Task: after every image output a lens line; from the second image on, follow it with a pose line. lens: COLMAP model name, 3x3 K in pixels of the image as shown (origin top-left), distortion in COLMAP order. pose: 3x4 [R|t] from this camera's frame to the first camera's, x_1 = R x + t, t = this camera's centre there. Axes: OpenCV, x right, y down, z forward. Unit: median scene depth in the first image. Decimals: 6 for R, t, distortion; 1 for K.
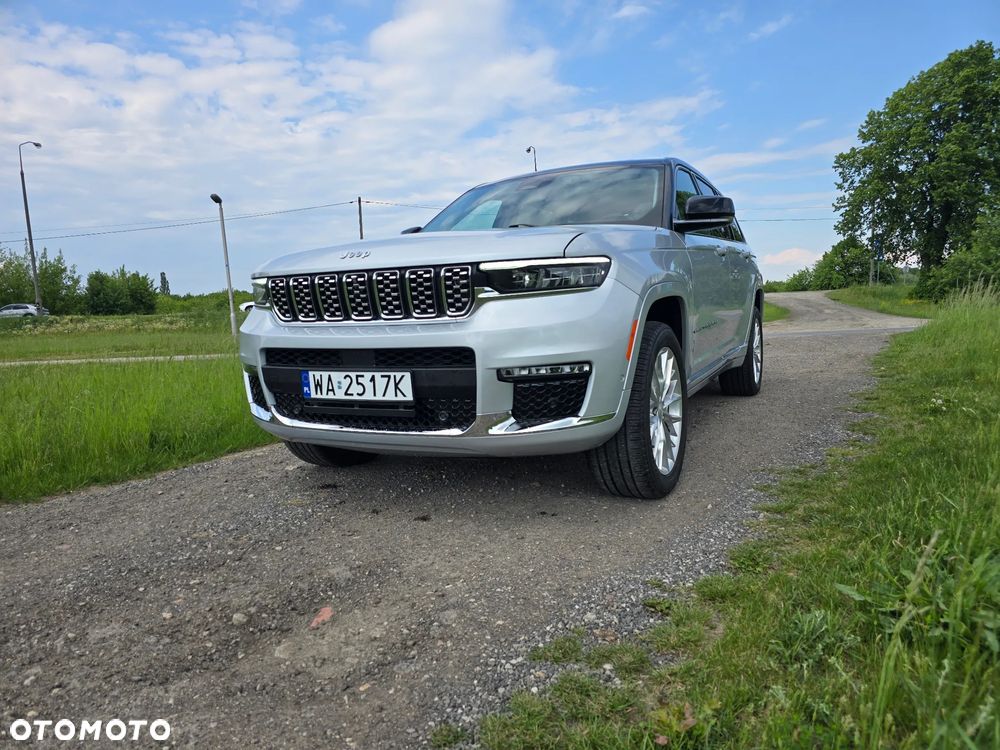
lens RADIAL K [[670.9, 0, 506.5], [0, 670.9, 378.9], [0, 0, 1]] dist [0.065167, -0.058204]
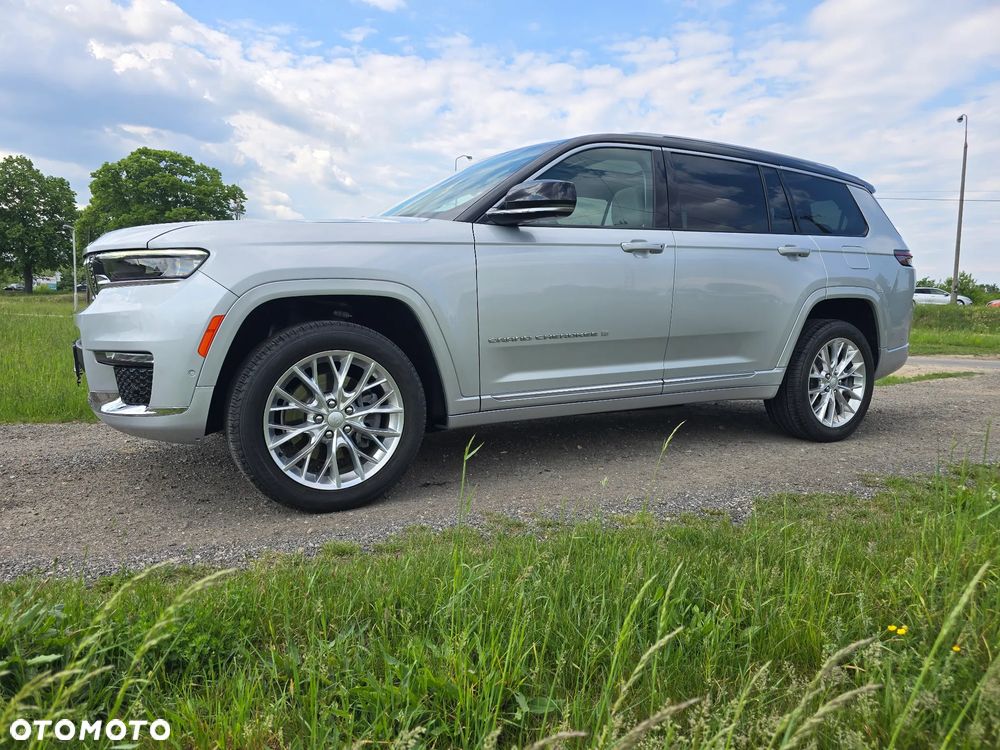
lens RADIAL K [[670.9, 0, 492.4], [0, 670.9, 368.8], [0, 0, 1]] dist [0.065167, -0.058204]
pose [[0.828866, 0.106989, -0.549121, 1.012052], [-0.109214, 0.993603, 0.028739, -0.079295], [0.548683, 0.036151, 0.835248, 0.395021]]
